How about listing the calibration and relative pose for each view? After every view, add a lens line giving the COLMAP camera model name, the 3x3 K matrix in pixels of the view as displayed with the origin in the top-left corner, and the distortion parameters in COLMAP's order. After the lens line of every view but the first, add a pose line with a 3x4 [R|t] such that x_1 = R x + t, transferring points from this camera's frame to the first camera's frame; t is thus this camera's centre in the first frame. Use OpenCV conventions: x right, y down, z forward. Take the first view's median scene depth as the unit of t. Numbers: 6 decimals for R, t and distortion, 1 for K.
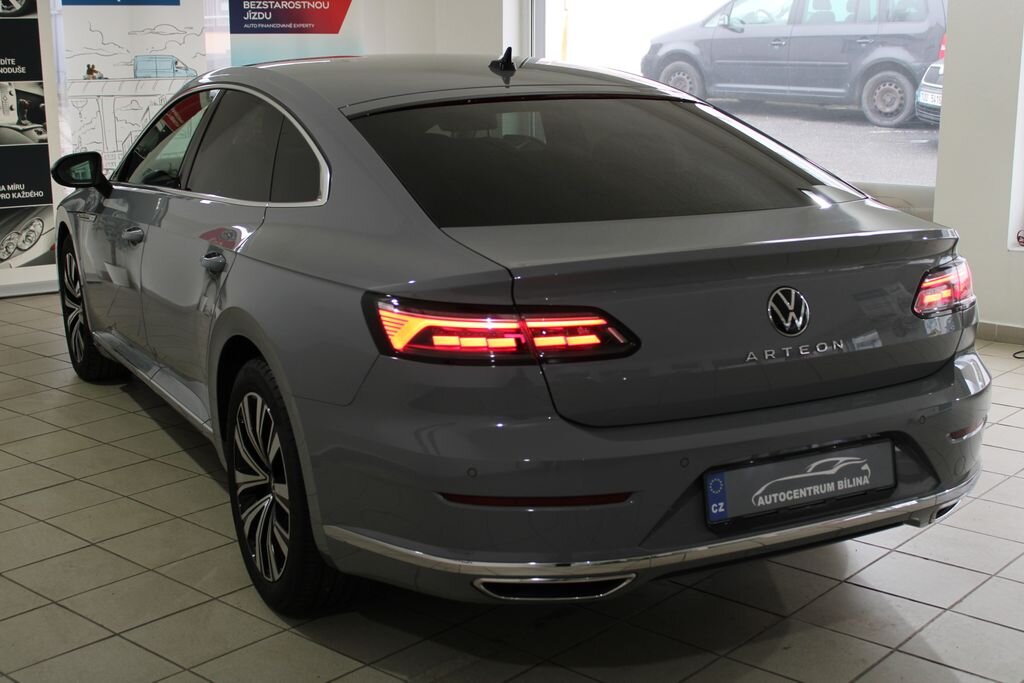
lens RADIAL K [[1362.1, 0, 531.3], [0, 1362.1, 340.0], [0, 0, 1]] dist [-0.020401, 0.005042]
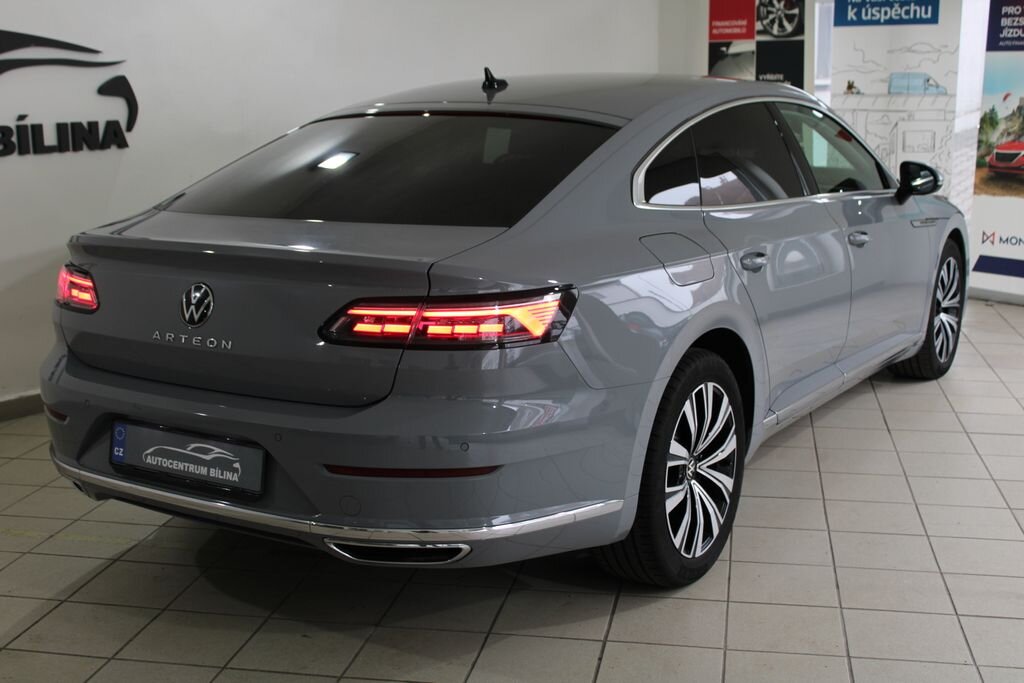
lens RADIAL K [[1288.7, 0, 512.1], [0, 1288.7, 362.7], [0, 0, 1]] dist [-0.023123, -0.001303]
pose [[0.507127, 0.192327, -0.840138, 0.897576], [-0.178235, 0.977115, 0.116098, -0.105831], [0.843240, 0.090866, 0.529801, 0.487847]]
